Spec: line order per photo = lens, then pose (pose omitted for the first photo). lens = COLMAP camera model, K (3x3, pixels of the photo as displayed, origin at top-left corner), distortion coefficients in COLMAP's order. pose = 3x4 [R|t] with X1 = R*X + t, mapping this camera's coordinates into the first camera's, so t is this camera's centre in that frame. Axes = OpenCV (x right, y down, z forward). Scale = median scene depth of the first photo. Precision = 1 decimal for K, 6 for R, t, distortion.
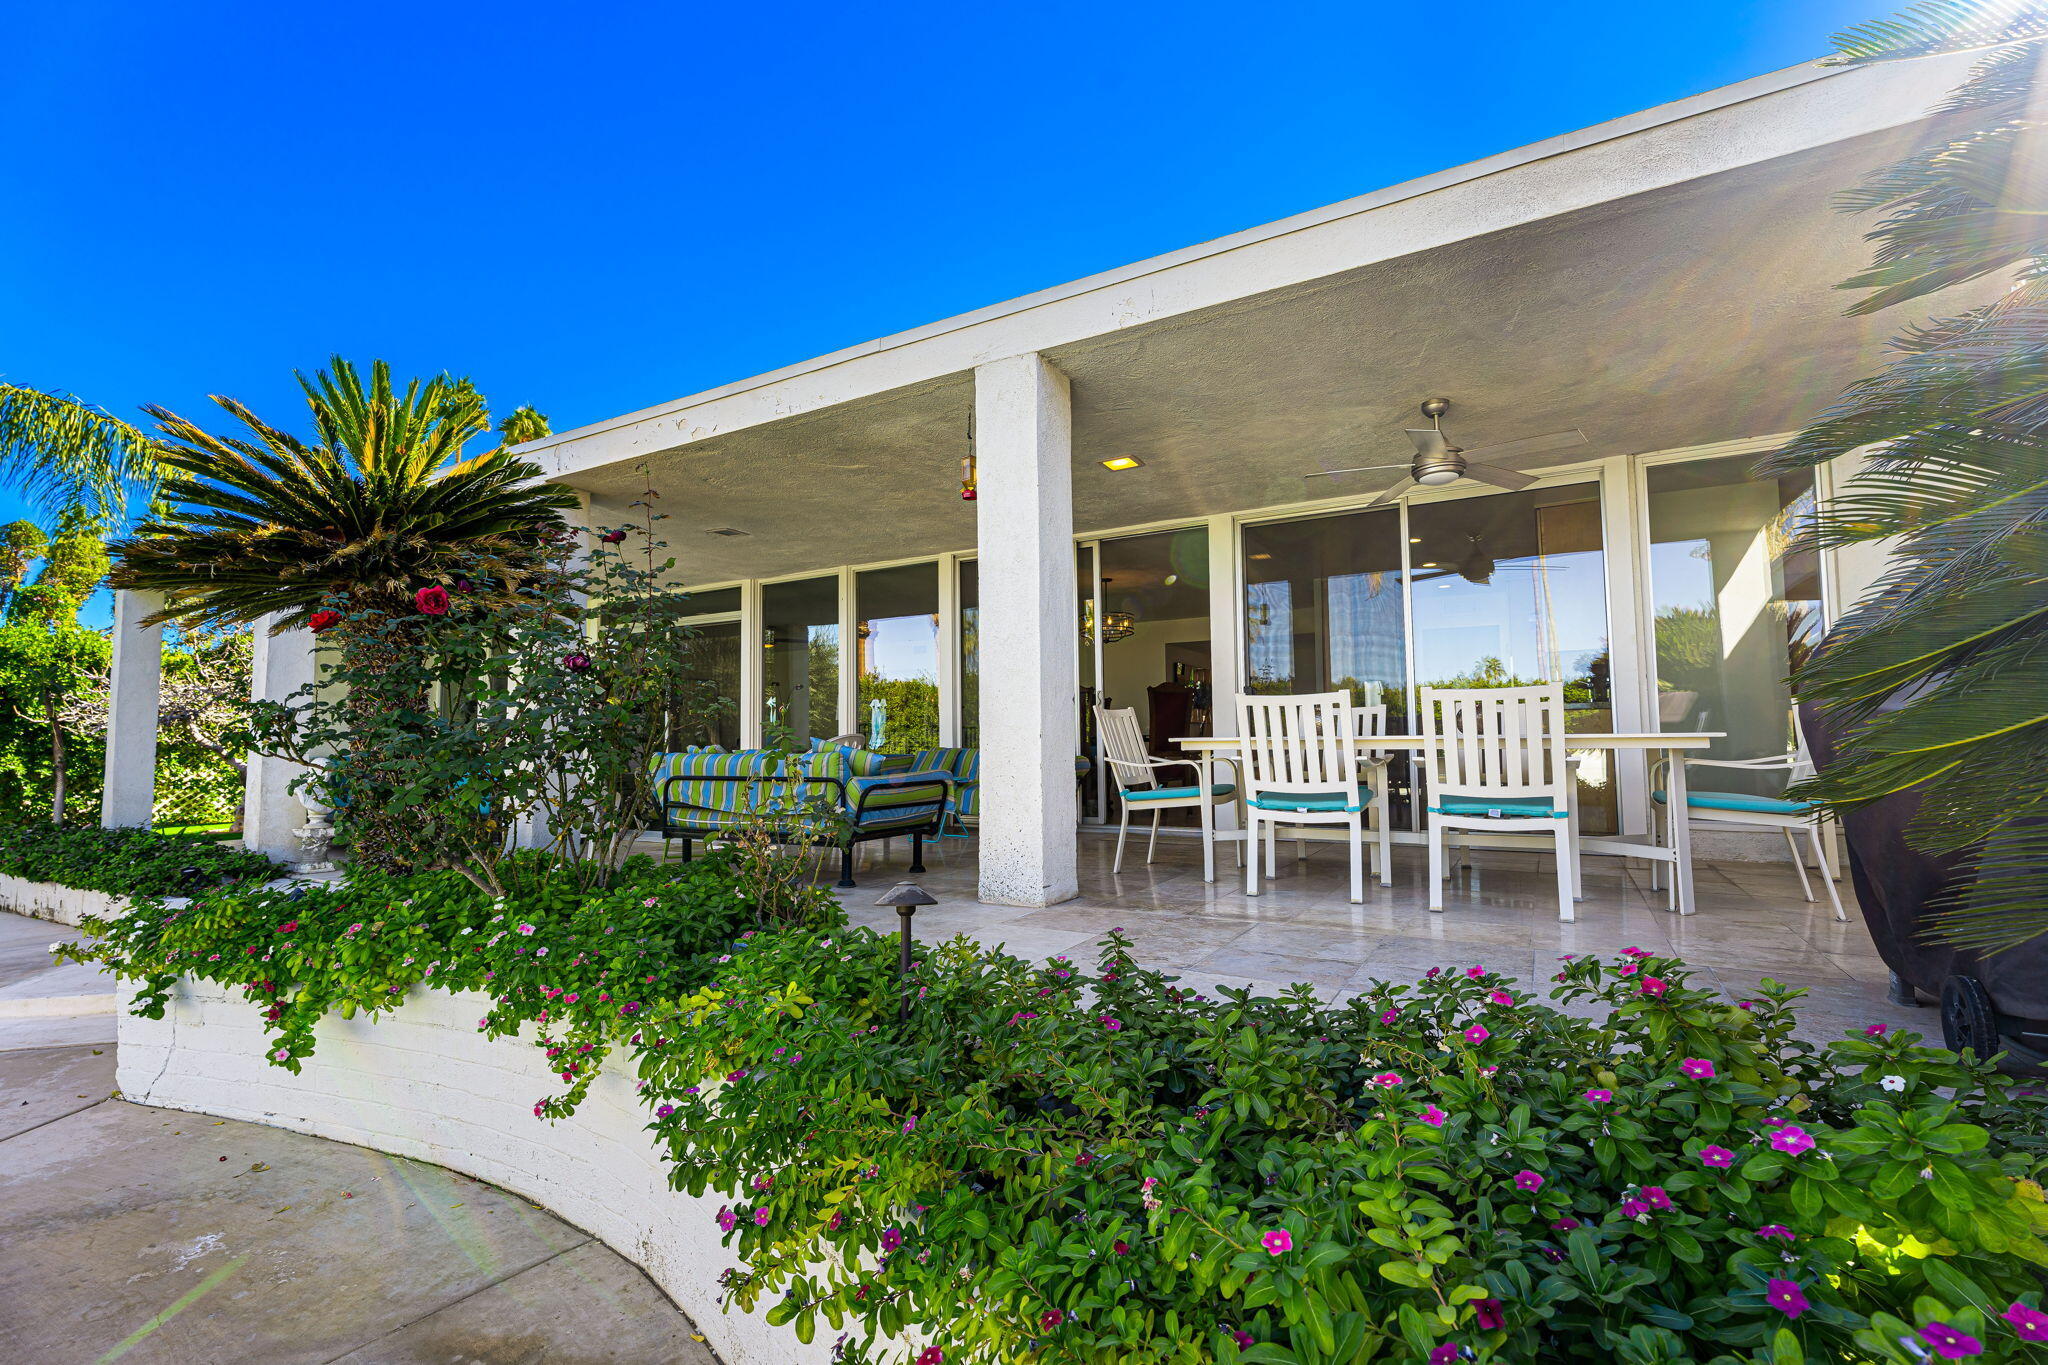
lens RADIAL K [[914.4, 0, 1031.0], [0, 914.4, 664.2], [0, 0, 1]] dist [-0.000759, 0.000150]
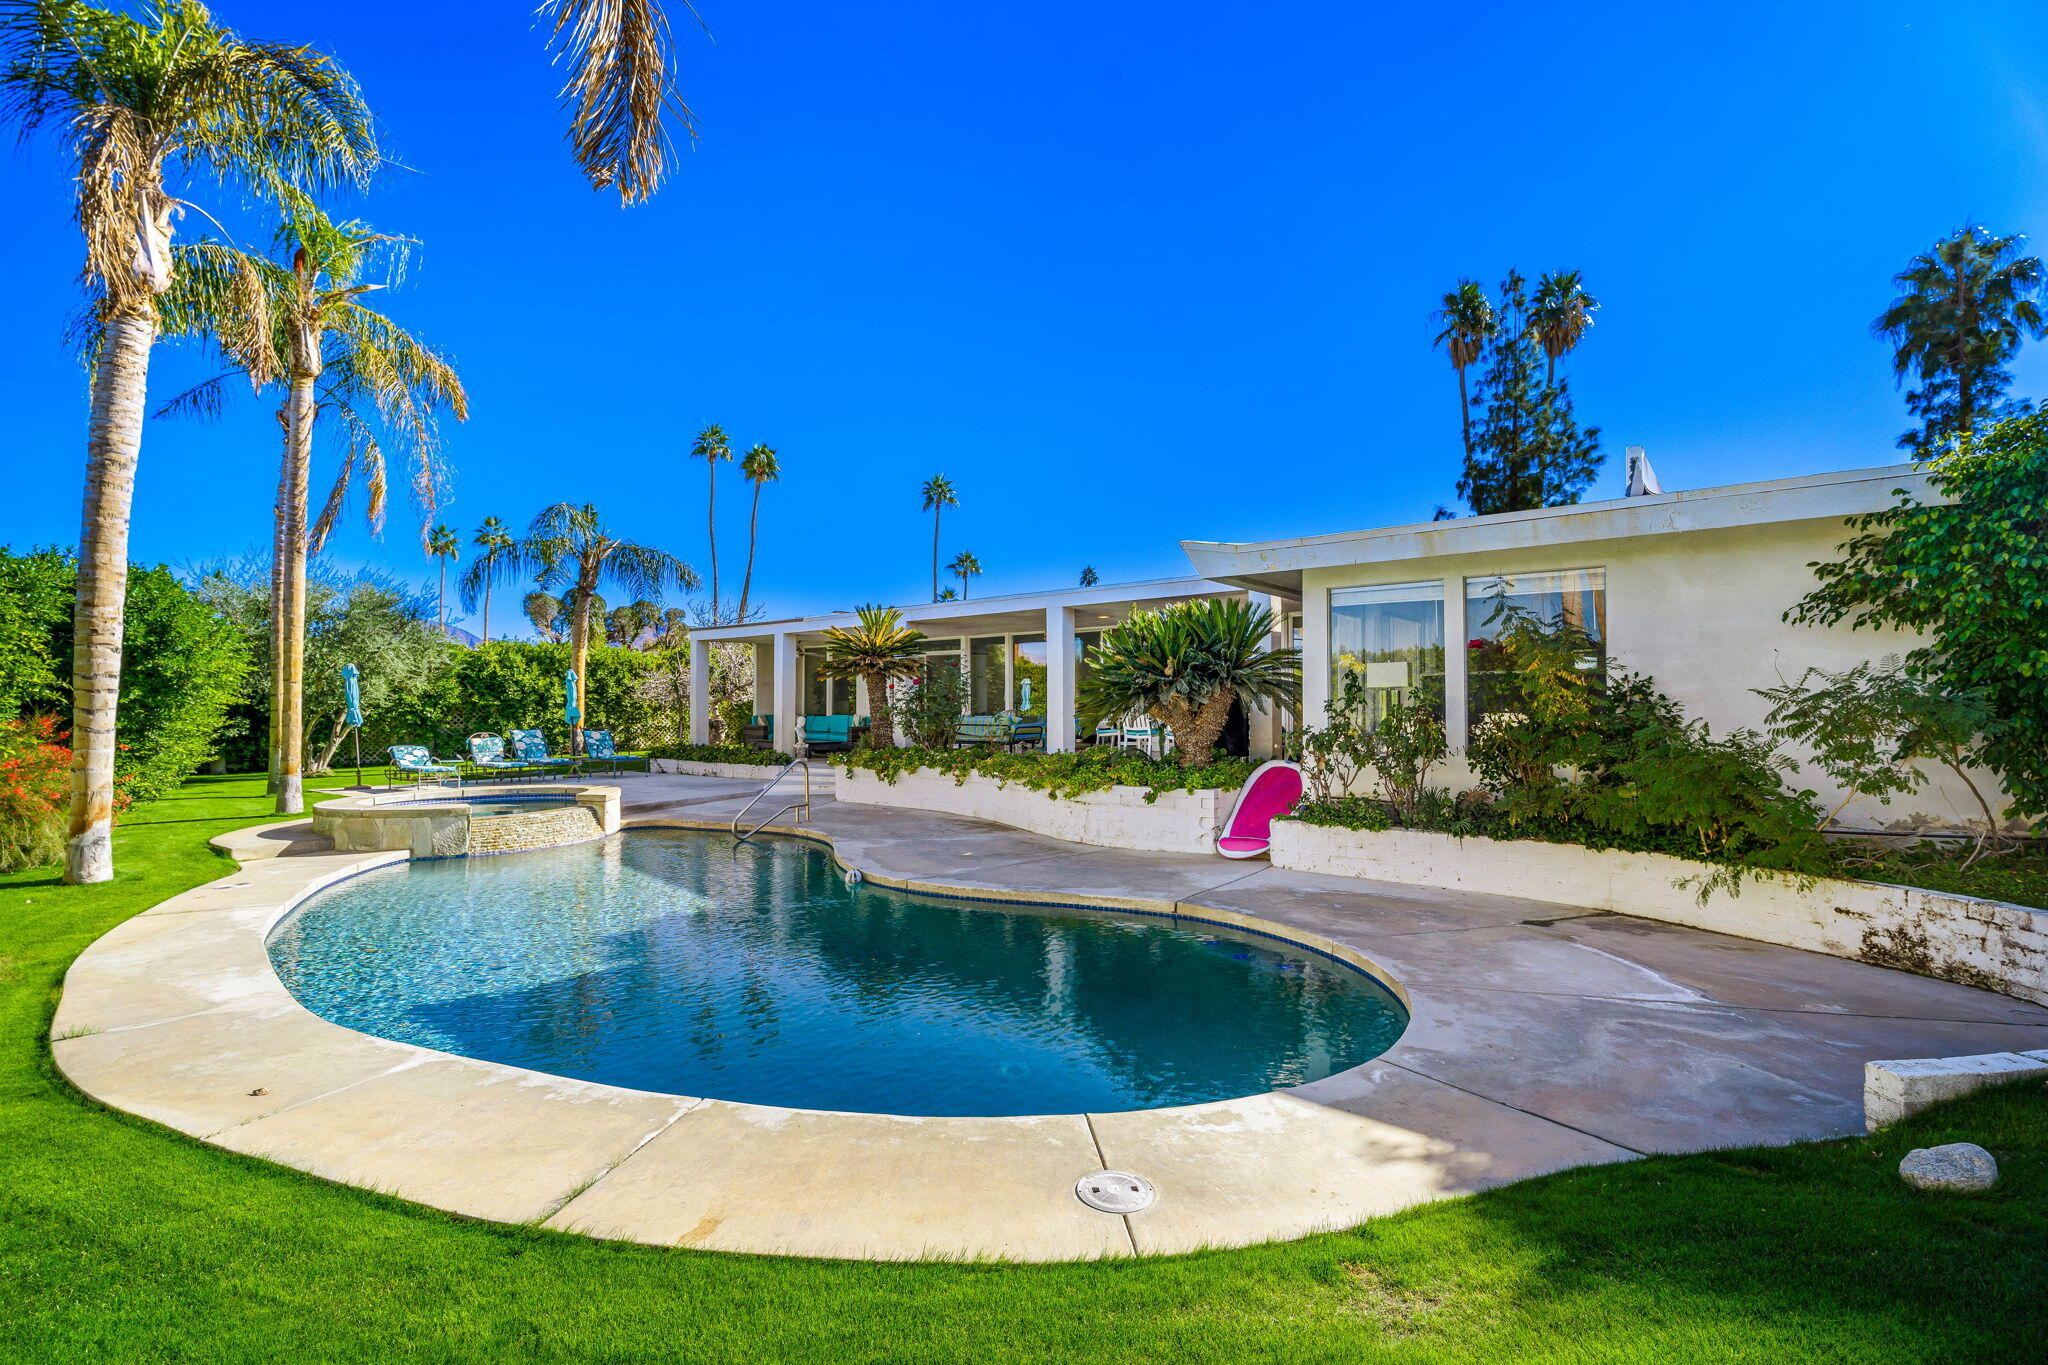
lens RADIAL K [[914.4, 0, 1031.0], [0, 914.4, 664.2], [0, 0, 1]] dist [-0.000759, 0.000150]
pose [[0.985771, -0.005348, -0.168008, 0.207189], [0.013902, 0.998663, 0.049780, -0.125004], [0.167517, -0.051407, 0.984528, -1.079502]]
